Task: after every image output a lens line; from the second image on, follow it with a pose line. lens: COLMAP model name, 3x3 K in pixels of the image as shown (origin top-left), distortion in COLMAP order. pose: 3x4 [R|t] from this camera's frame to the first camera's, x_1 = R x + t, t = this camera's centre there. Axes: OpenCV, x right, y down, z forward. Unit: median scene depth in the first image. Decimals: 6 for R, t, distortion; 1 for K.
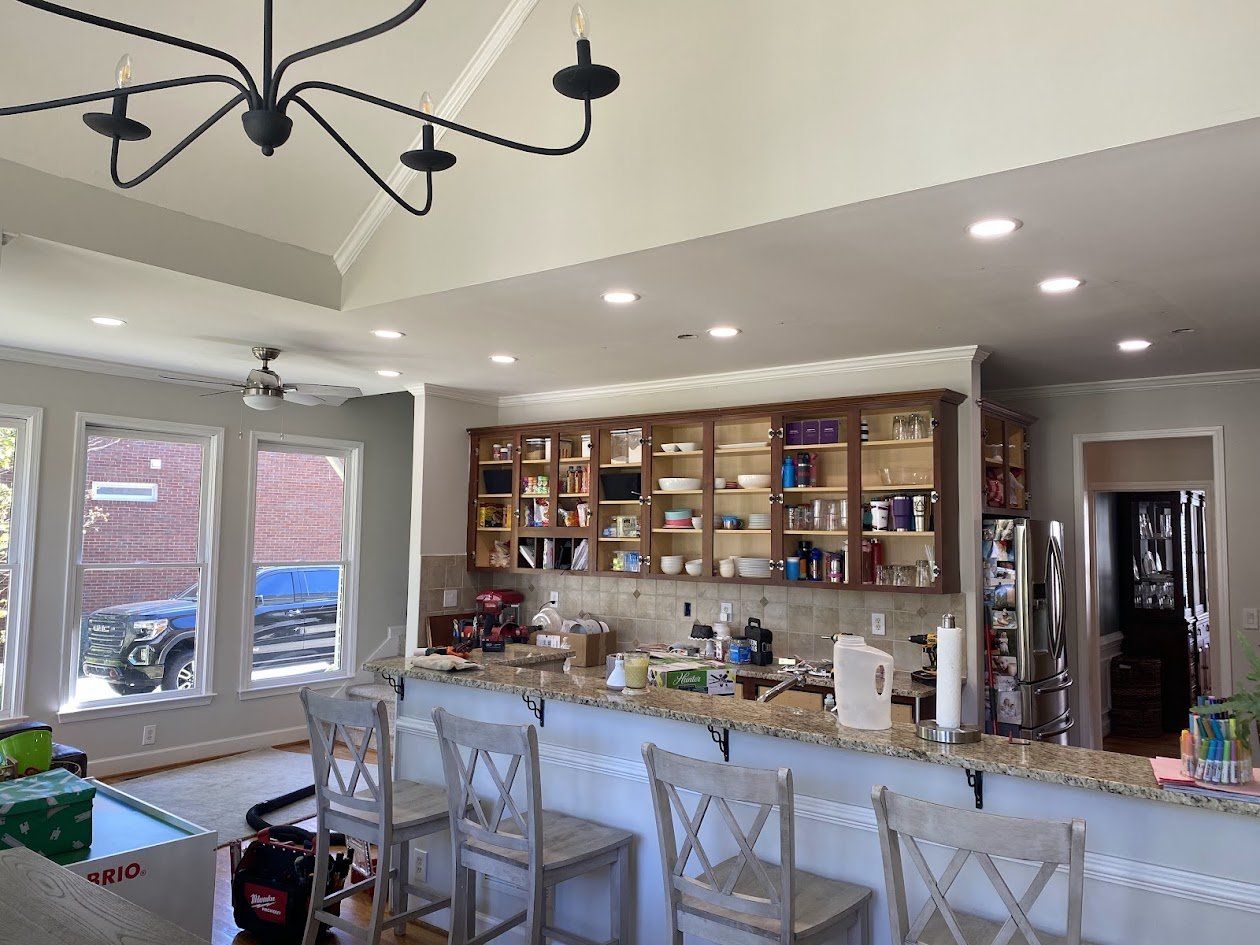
lens RADIAL K [[955.3, 0, 641.8], [0, 955.3, 465.0], [0, 0, 1]] dist [0.020764, -0.017184]
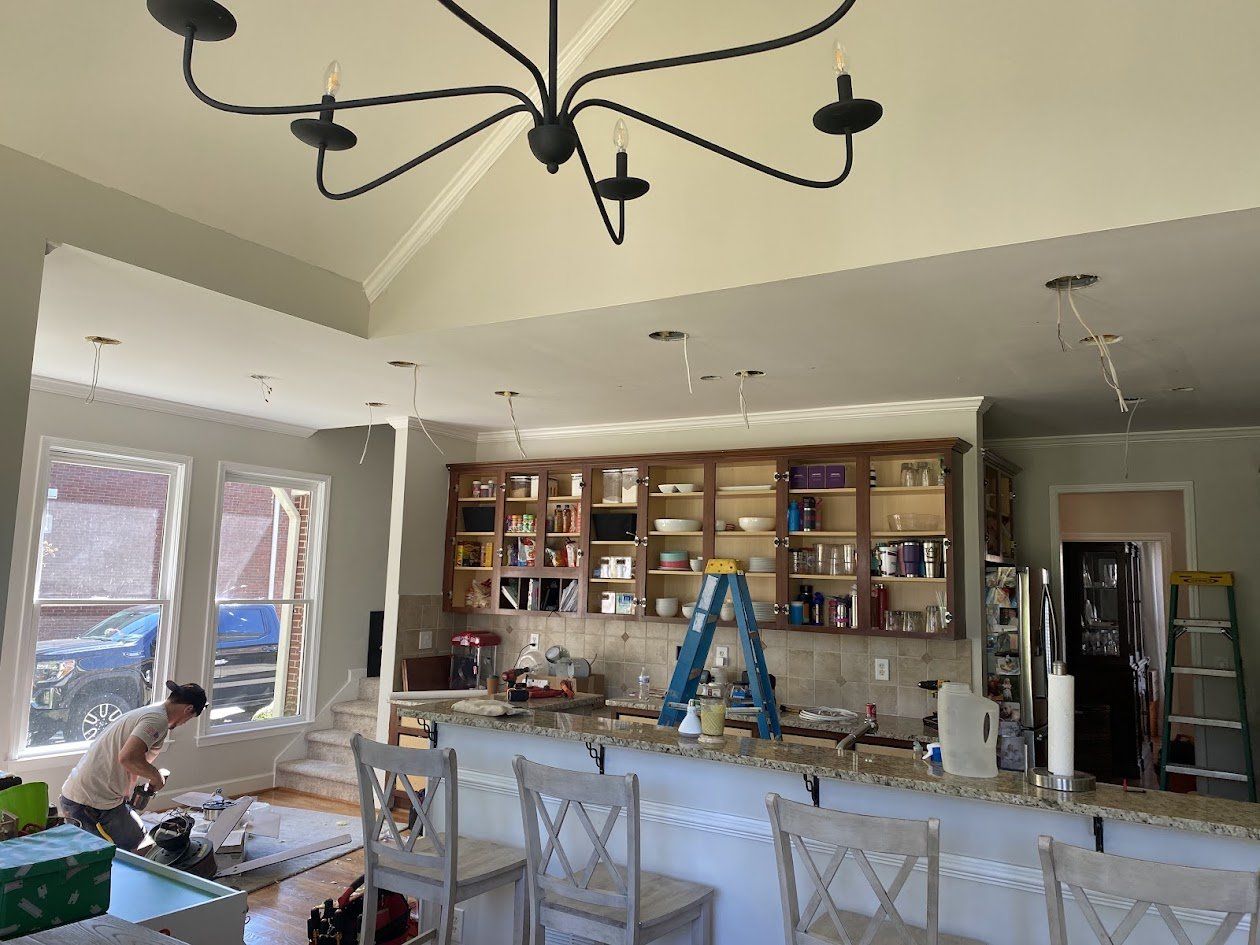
lens RADIAL K [[955.3, 0, 623.6], [0, 955.3, 464.9], [0, 0, 1]] dist [0.020764, -0.017184]
pose [[0.995067, 0.025805, 0.095787, -0.126175], [-0.021618, 0.998776, -0.044491, 0.002505], [-0.096818, 0.042201, 0.994407, 0.018418]]
